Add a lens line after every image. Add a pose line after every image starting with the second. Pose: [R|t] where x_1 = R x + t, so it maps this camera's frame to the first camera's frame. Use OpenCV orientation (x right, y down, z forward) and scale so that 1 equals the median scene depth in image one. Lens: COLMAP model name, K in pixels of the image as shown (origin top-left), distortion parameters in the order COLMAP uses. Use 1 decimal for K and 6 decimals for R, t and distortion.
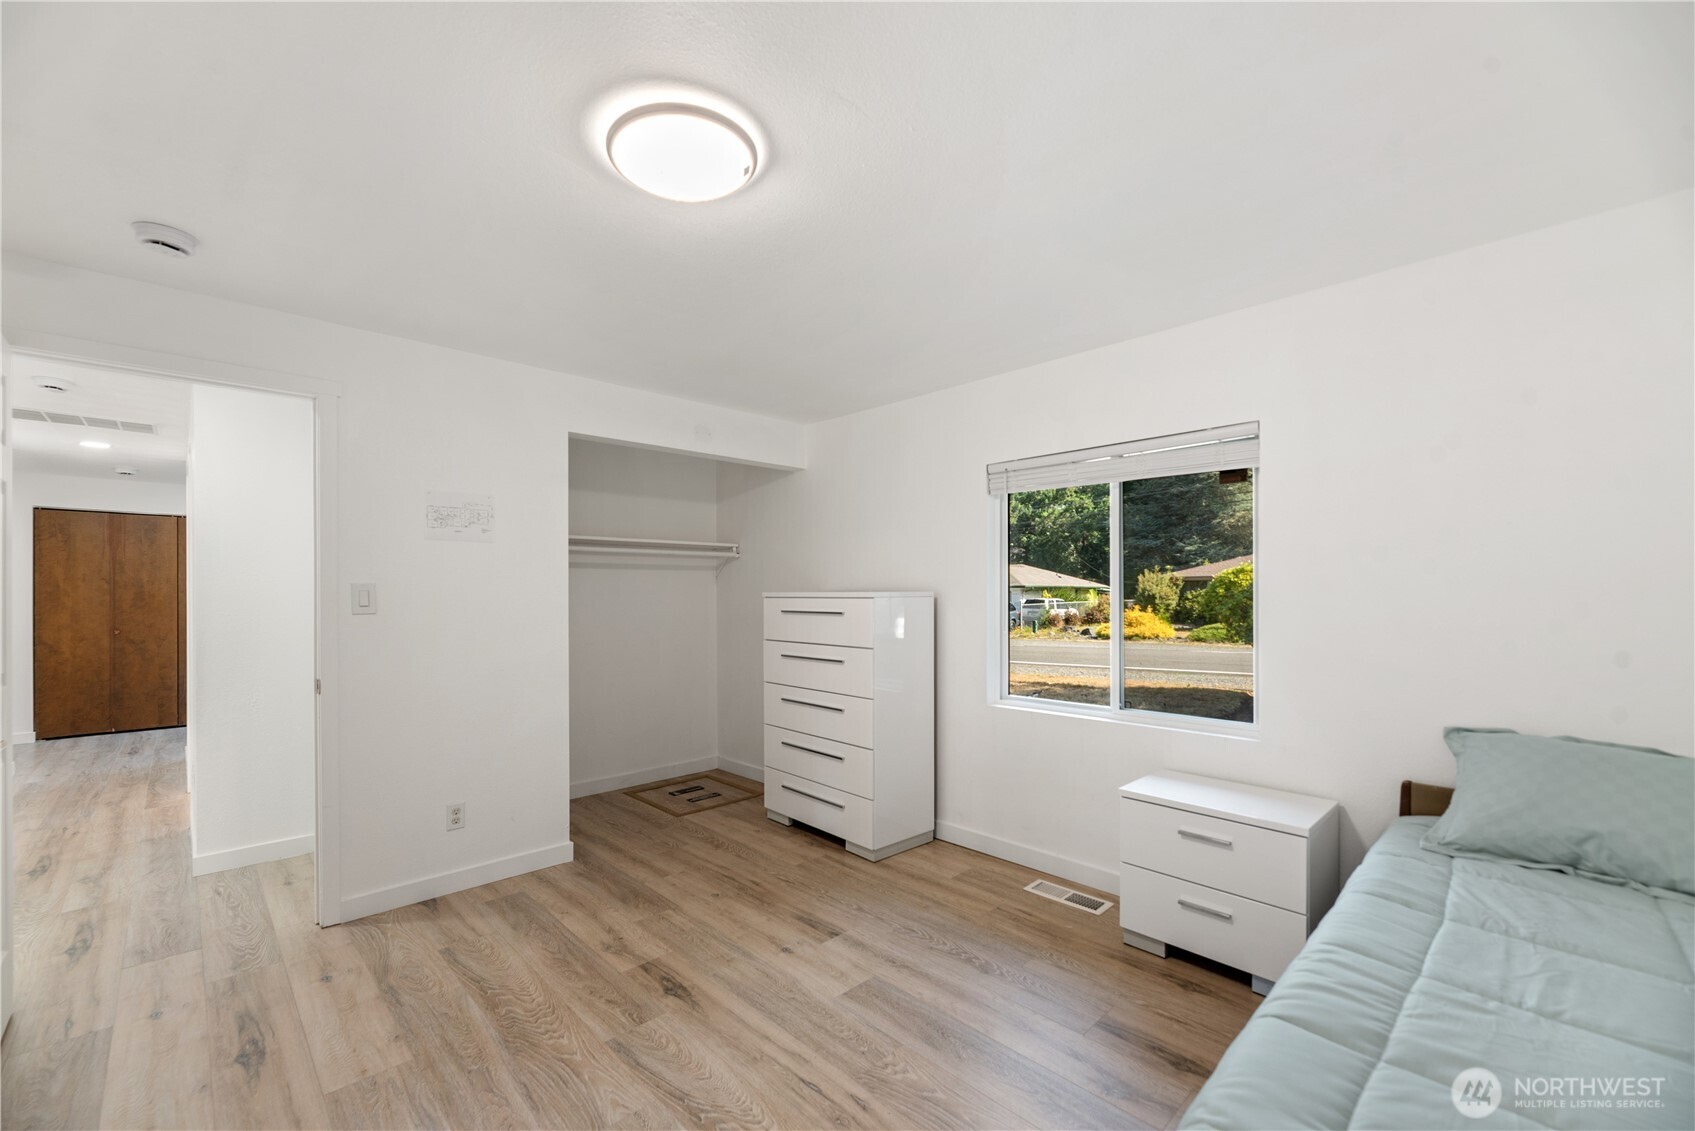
lens RADIAL K [[690.2, 0, 834.0], [0, 690.2, 576.9], [0, 0, 1]] dist [0.001823, -0.000728]
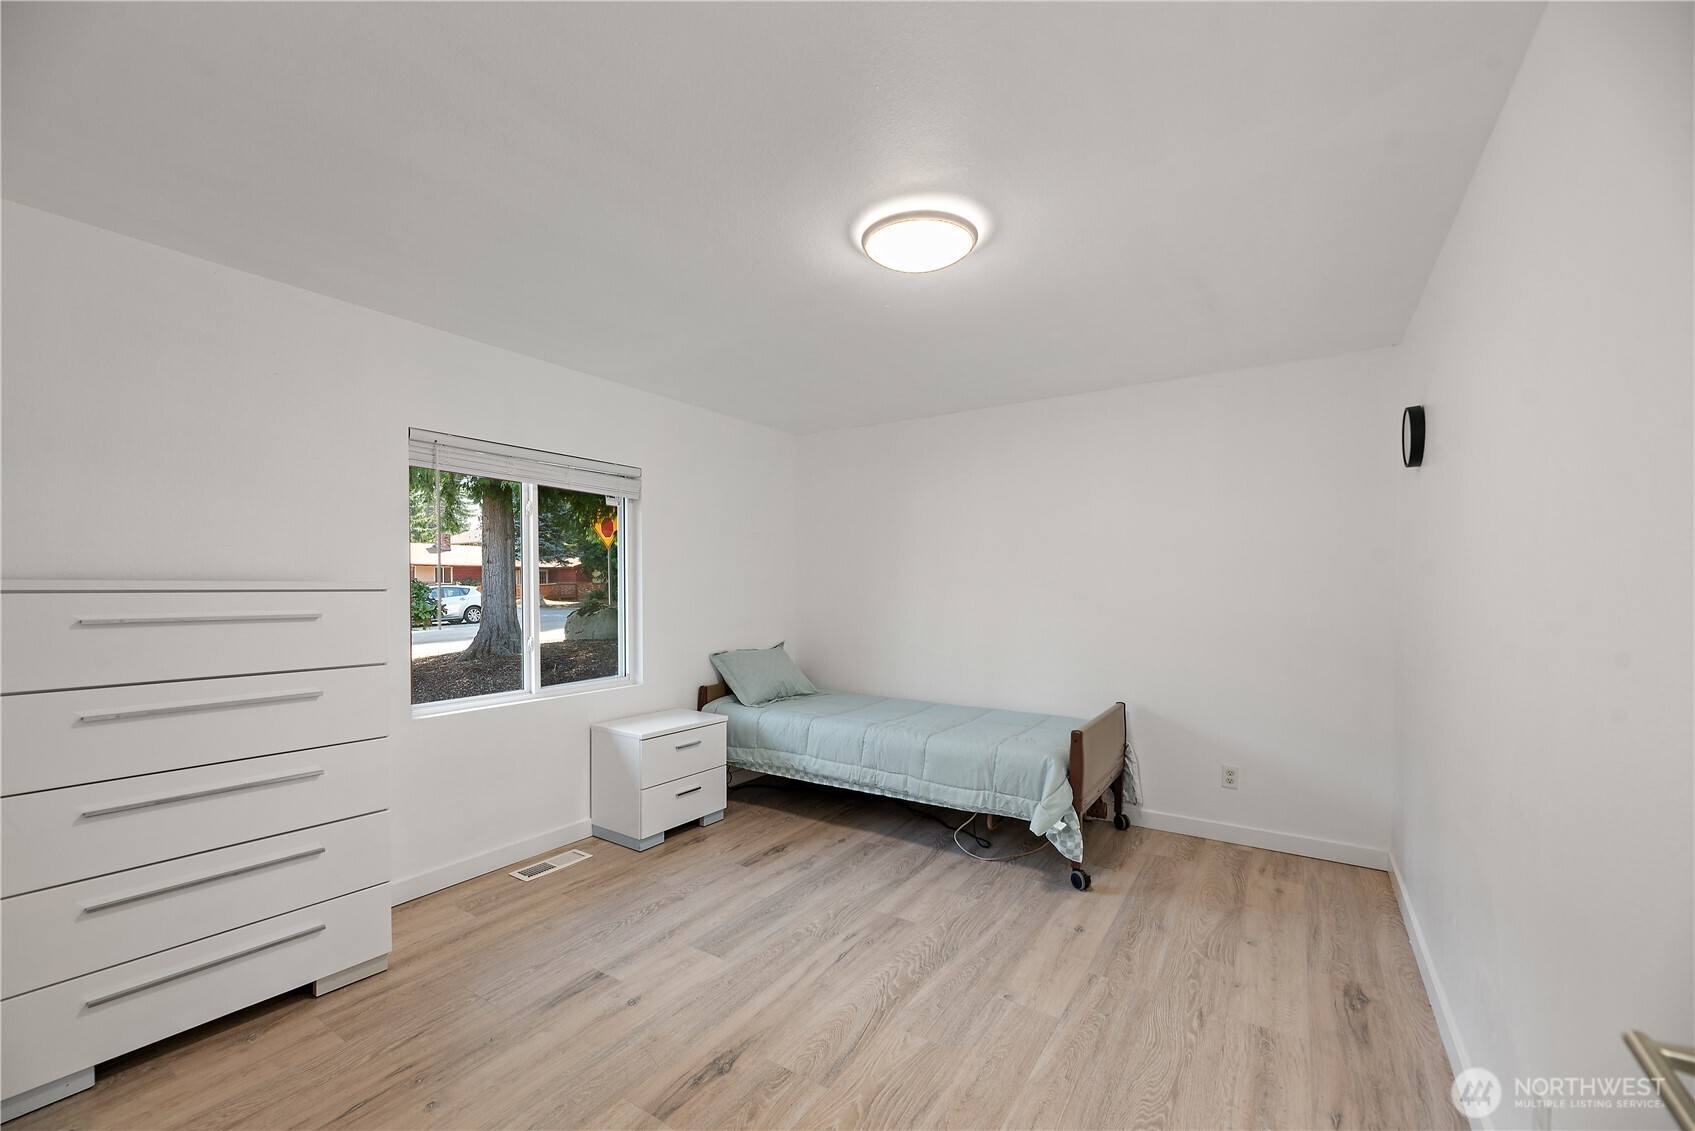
lens RADIAL K [[690.2, 0, 834.3], [0, 690.2, 579.3], [0, 0, 1]] dist [0.001823, -0.000728]
pose [[-0.220673, 0.011983, 0.975274, -0.994946], [-0.024570, 0.999539, -0.017840, 0.028763], [-0.975038, -0.027899, -0.220276, 0.992916]]
